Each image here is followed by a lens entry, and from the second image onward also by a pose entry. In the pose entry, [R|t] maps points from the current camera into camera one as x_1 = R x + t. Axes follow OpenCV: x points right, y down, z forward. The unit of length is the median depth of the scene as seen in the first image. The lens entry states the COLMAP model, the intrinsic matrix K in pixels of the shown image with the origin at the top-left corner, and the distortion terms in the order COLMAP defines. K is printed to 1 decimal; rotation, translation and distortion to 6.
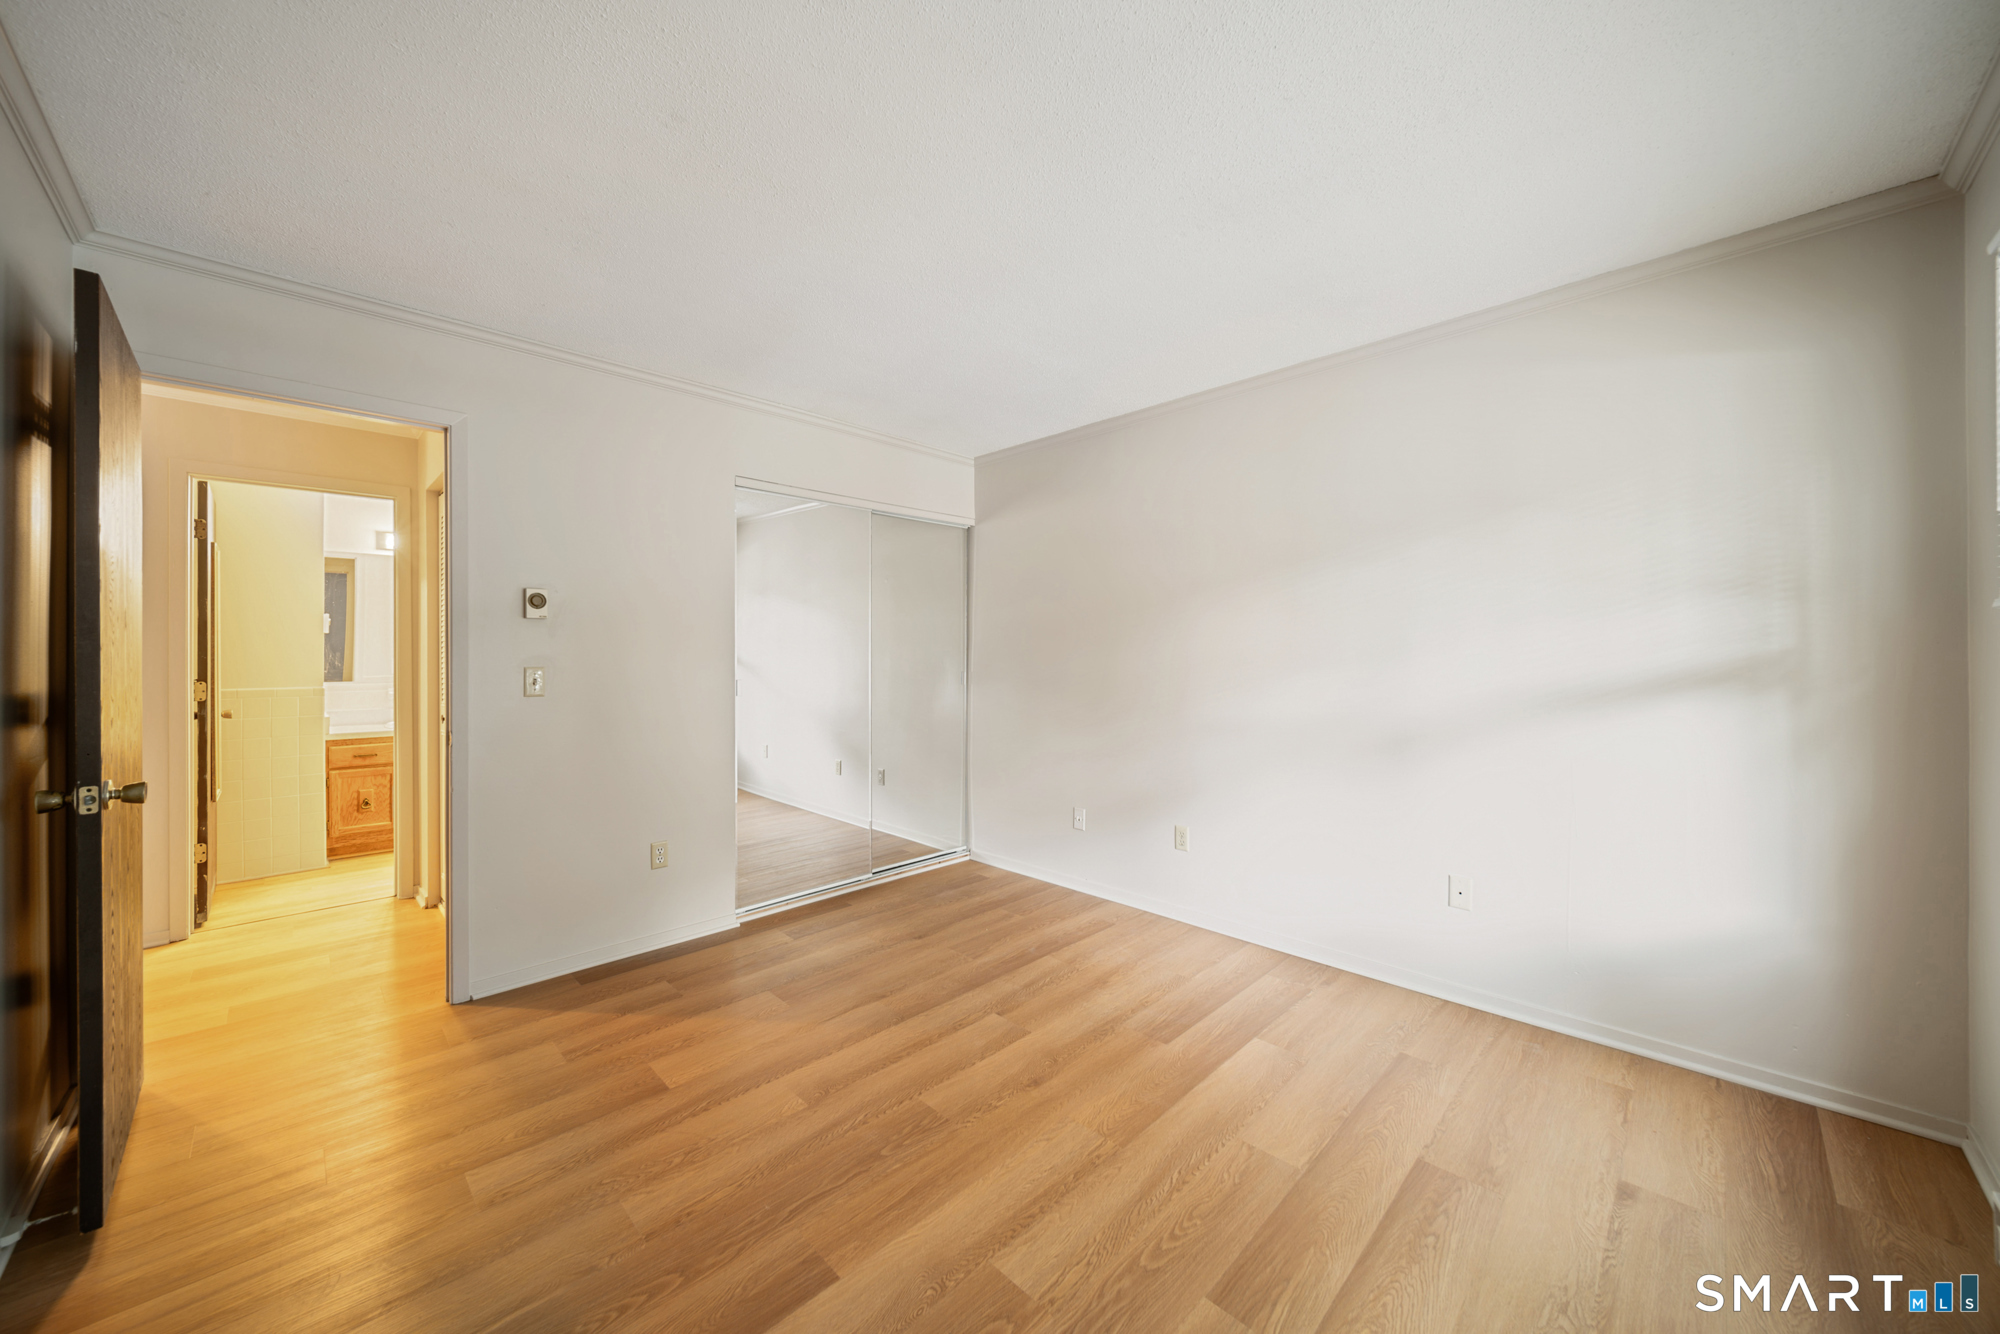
lens RADIAL K [[713.1, 0, 1004.2], [0, 713.1, 647.8], [0, 0, 1]] dist [0.000549, -0.001703]
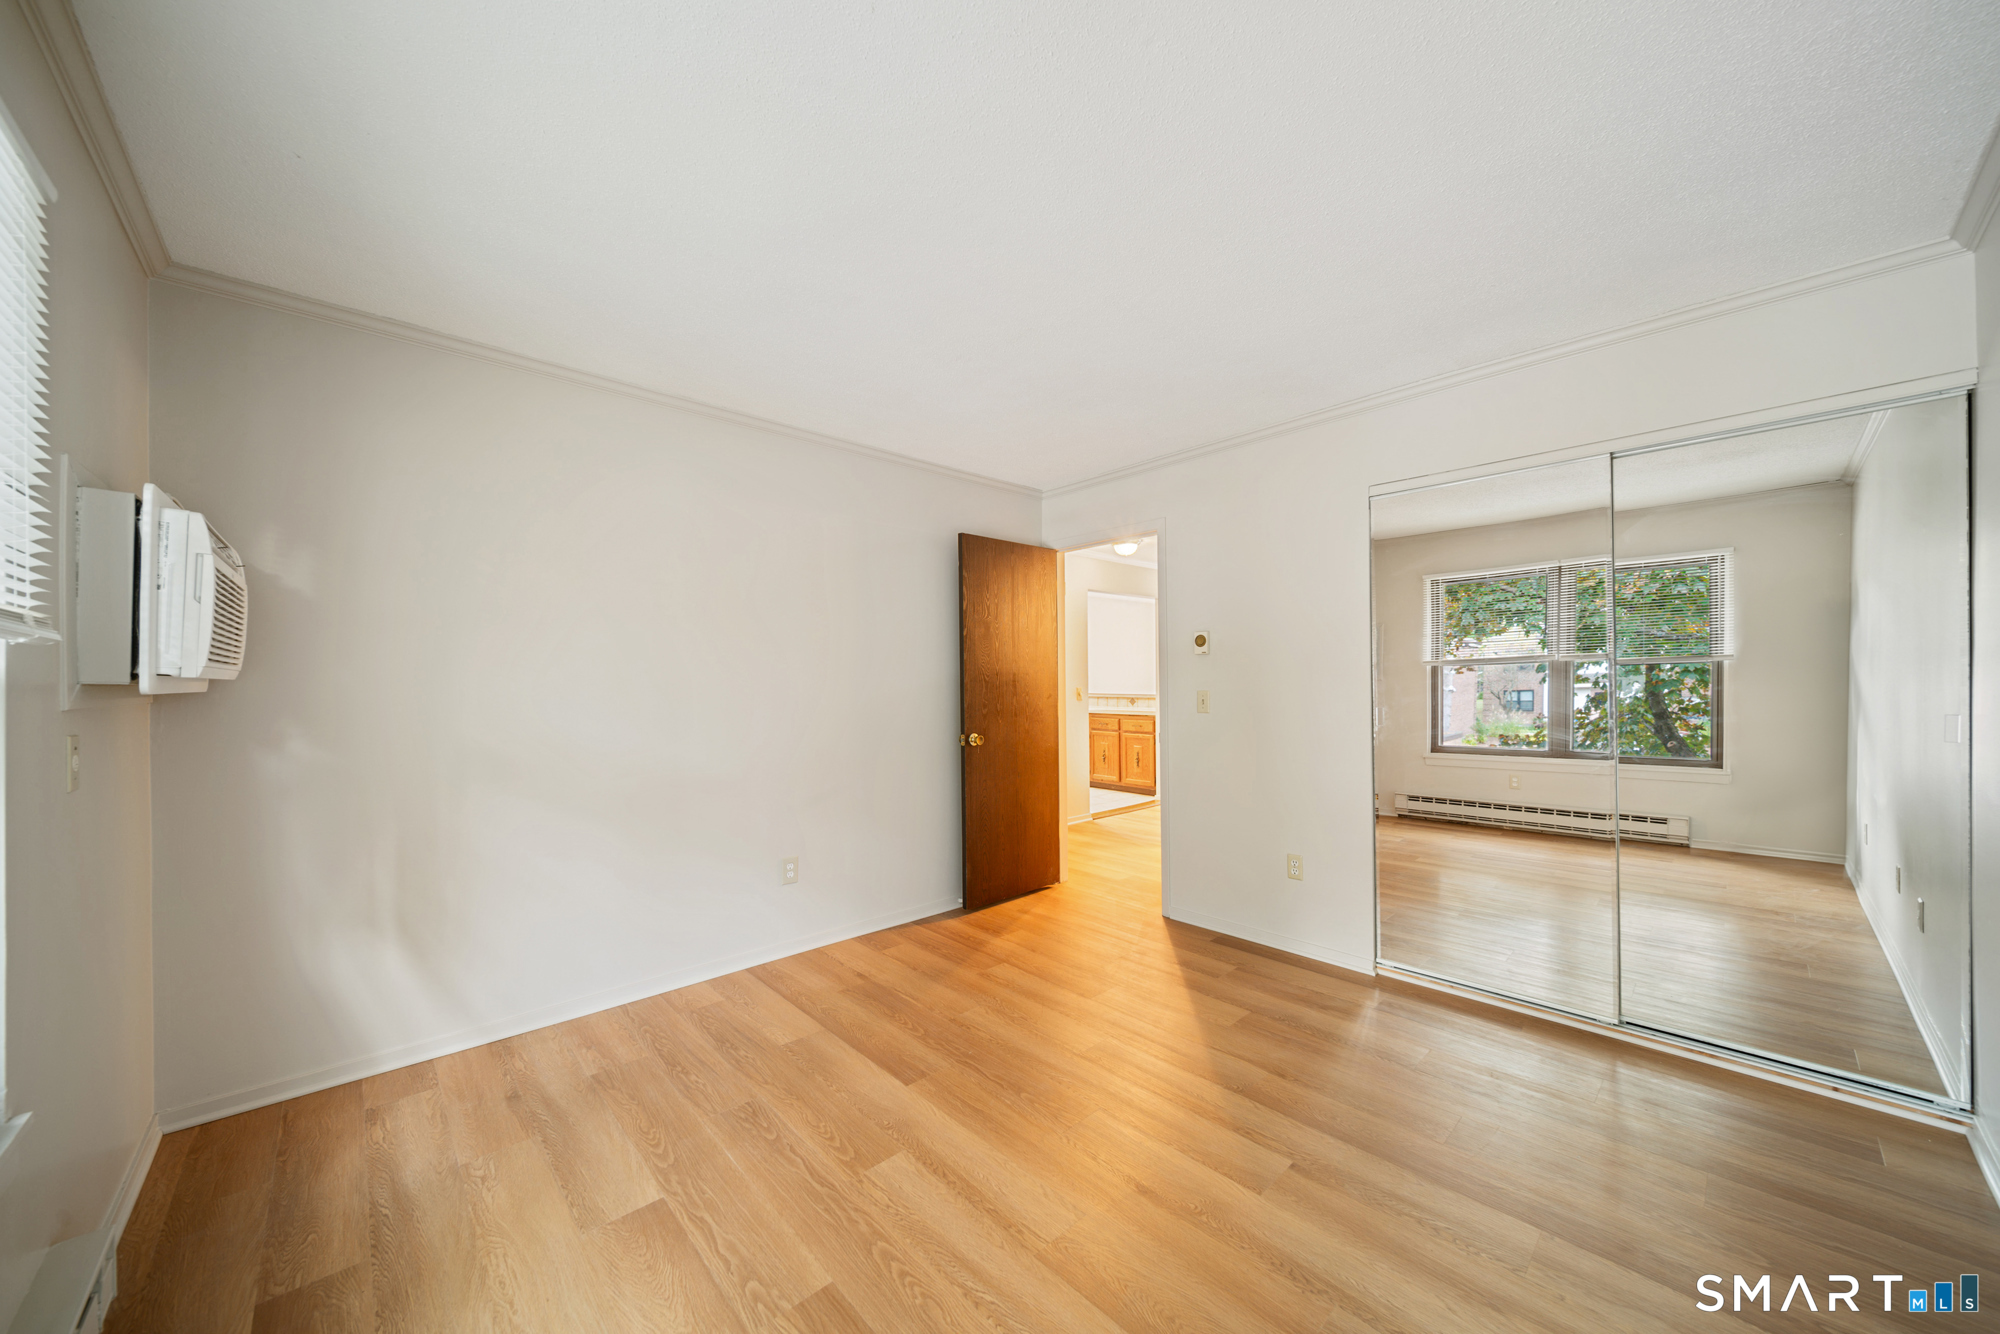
lens RADIAL K [[713.1, 0, 990.1], [0, 713.1, 673.8], [0, 0, 1]] dist [0.000549, -0.001703]
pose [[-0.055187, -0.009611, -0.998430, 1.180933], [0.018155, 0.999779, -0.010627, 0.001072], [0.998311, -0.018713, -0.055000, 1.141588]]
